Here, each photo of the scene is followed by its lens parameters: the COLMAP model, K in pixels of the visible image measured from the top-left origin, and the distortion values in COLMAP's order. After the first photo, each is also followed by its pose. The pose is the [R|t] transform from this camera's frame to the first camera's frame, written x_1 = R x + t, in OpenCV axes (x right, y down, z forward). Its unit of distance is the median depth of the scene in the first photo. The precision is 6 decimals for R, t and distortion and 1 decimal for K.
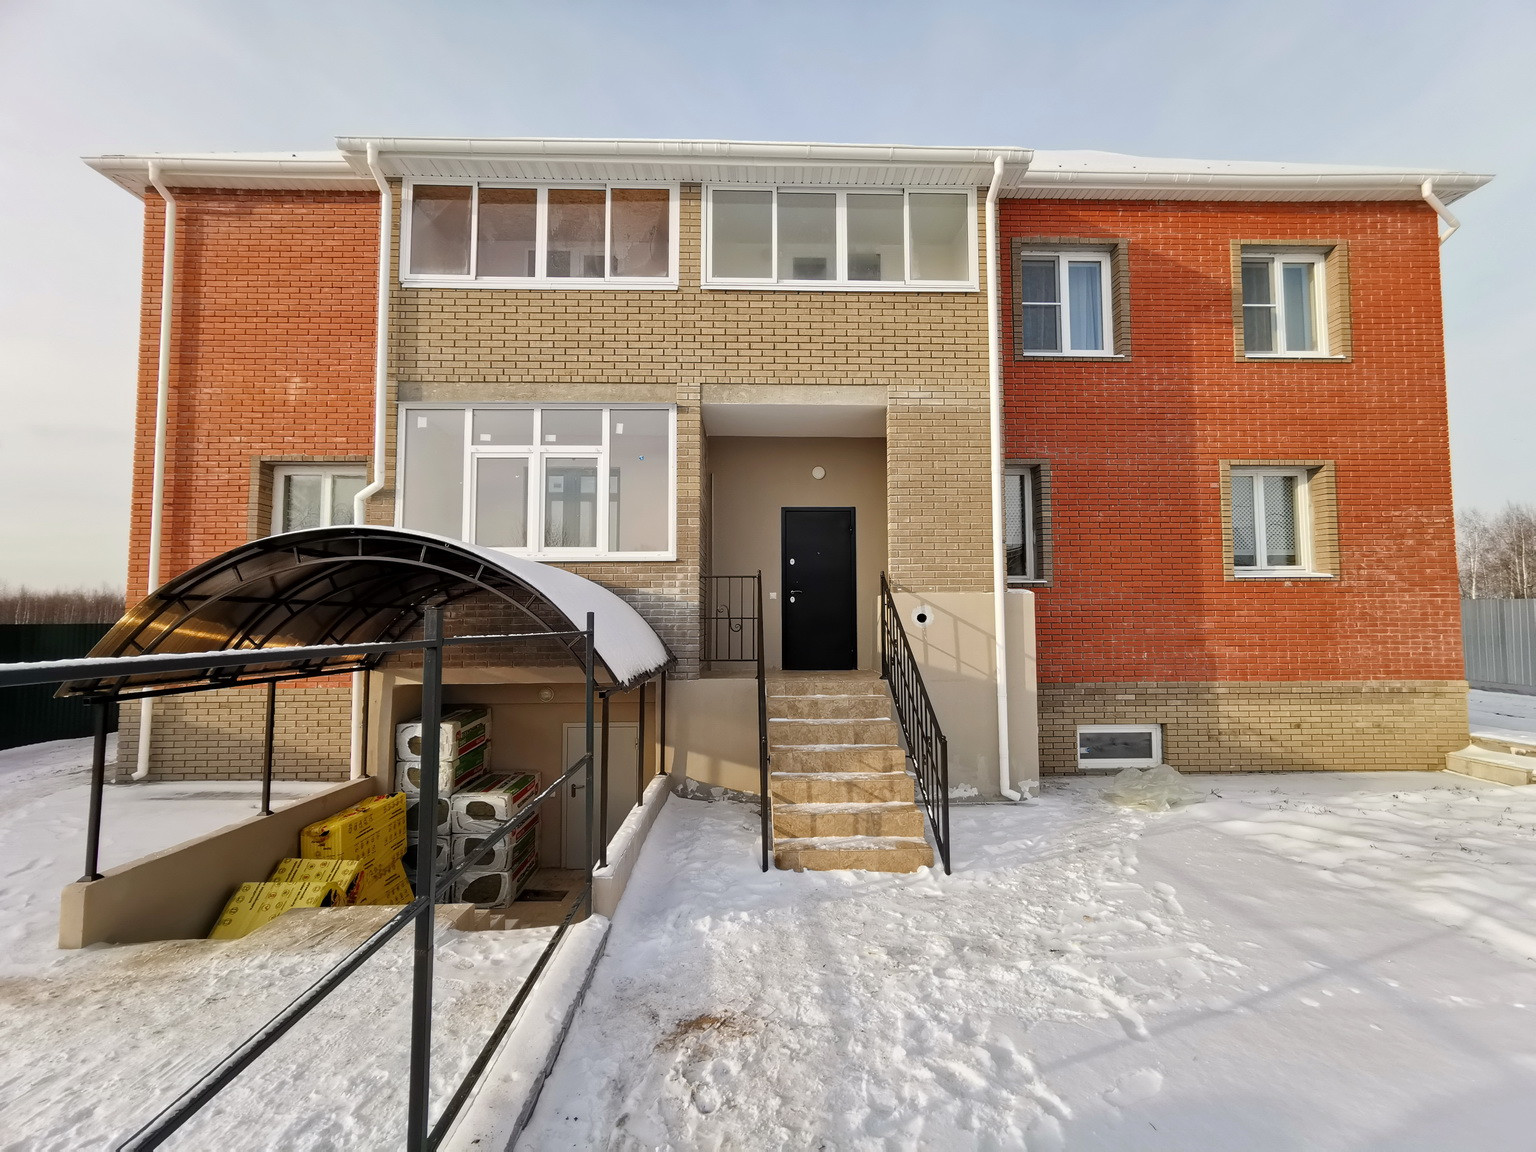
lens RADIAL K [[703.4, 0, 769.4], [0, 703.4, 578.5], [0, 0, 1]] dist [-0.005271, 0.008817]
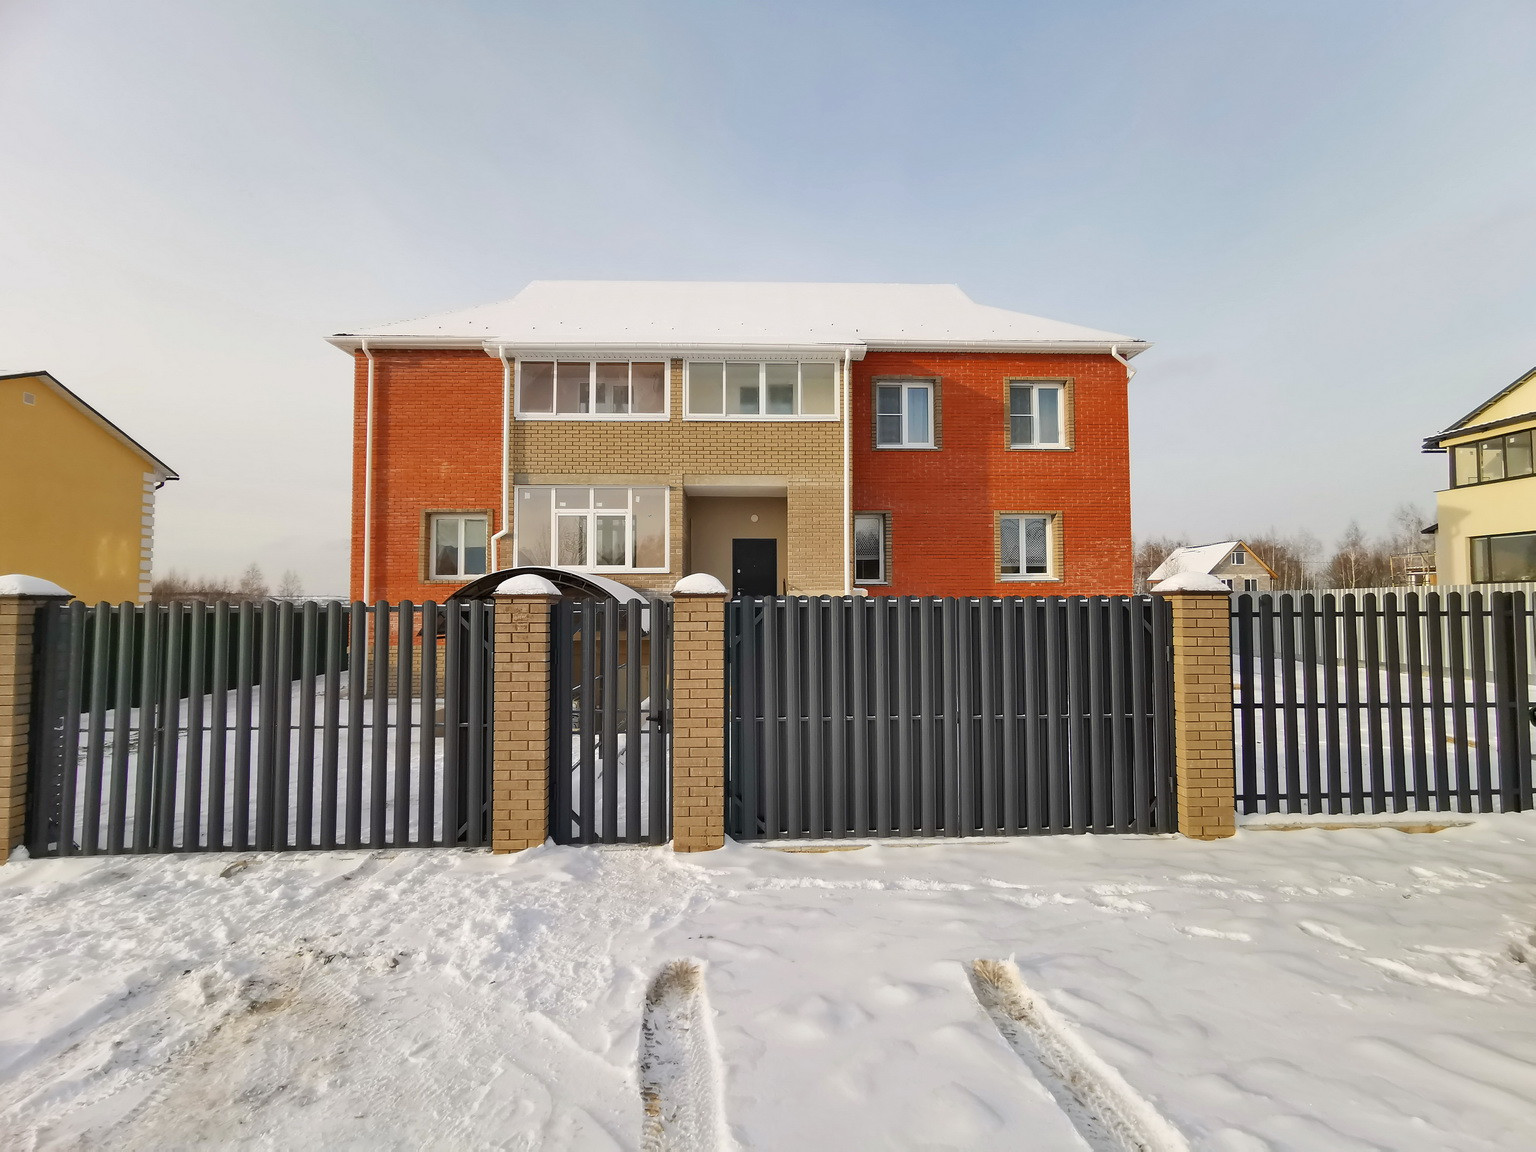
lens RADIAL K [[703.4, 0, 769.9], [0, 703.4, 585.1], [0, 0, 1]] dist [-0.005271, 0.008817]
pose [[0.999991, 0.000803, -0.004099, 0.127219], [-0.000660, 0.999395, 0.034780, -0.055027], [0.004124, -0.034777, 0.999387, -0.771367]]
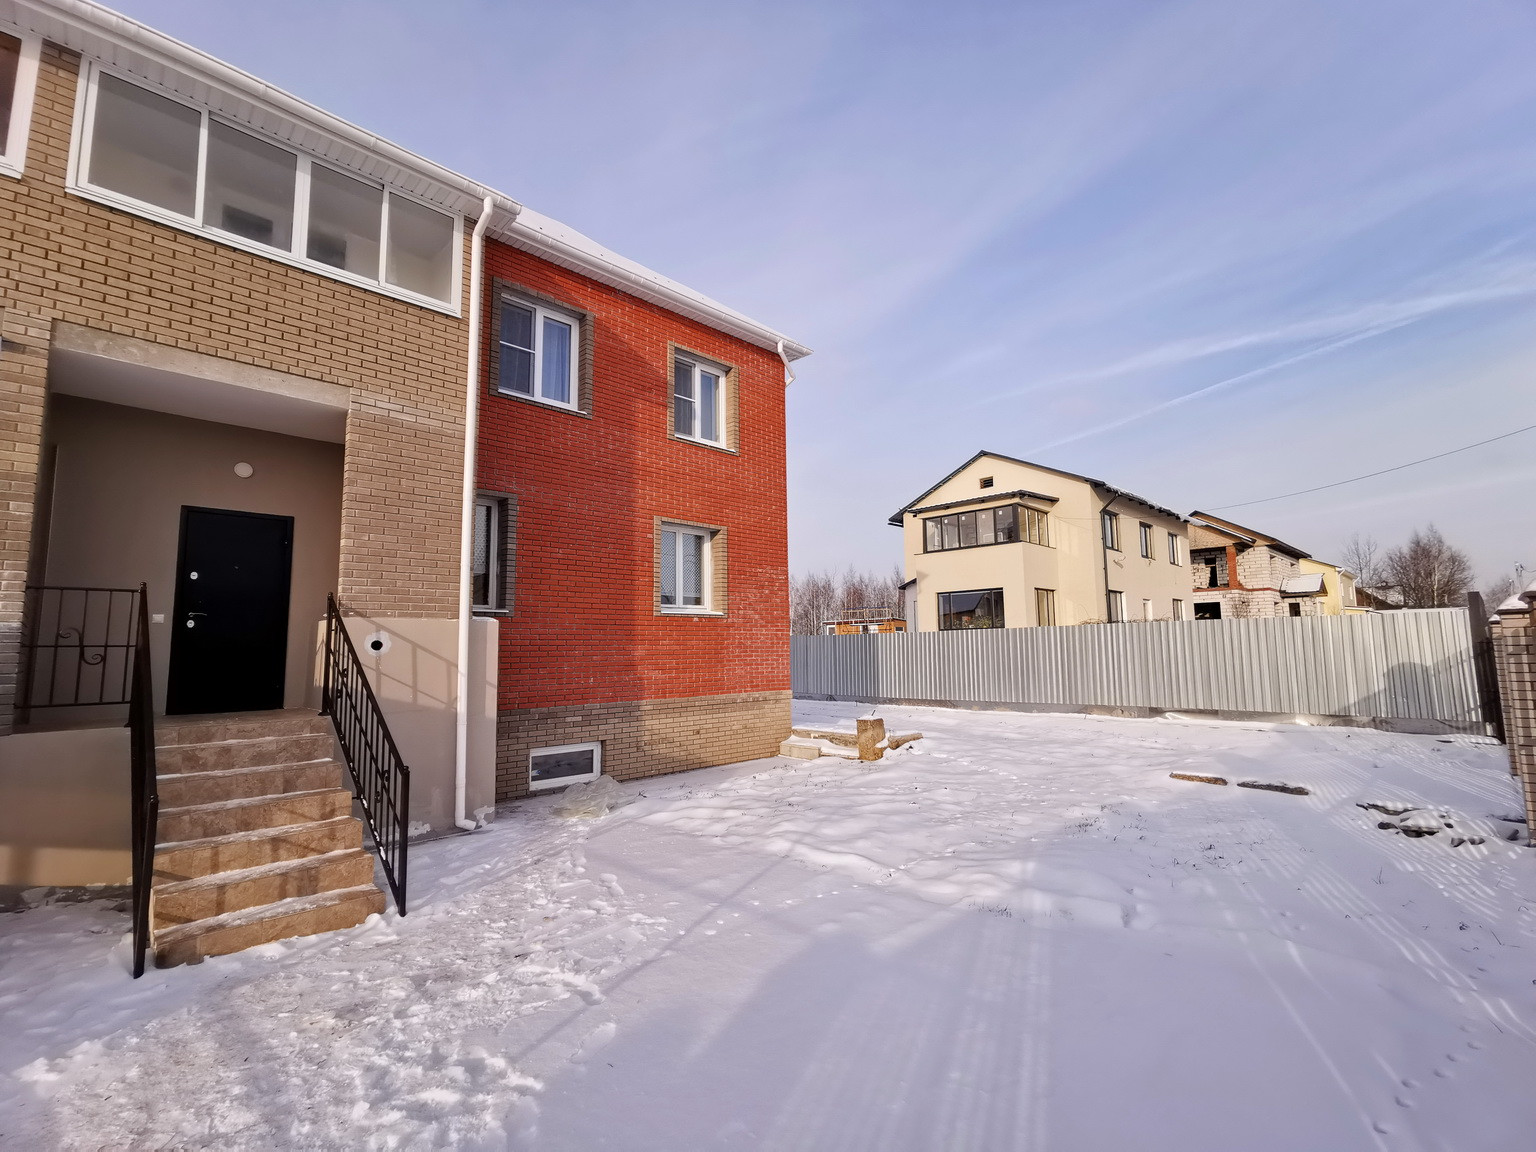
lens RADIAL K [[703.4, 0, 763.7], [0, 703.4, 578.2], [0, 0, 1]] dist [-0.005271, 0.008817]
pose [[0.735215, 0.065062, 0.674705, -0.034705], [-0.030904, 0.997565, -0.062520, 0.010076], [-0.677130, 0.025115, 0.735435, -0.017199]]
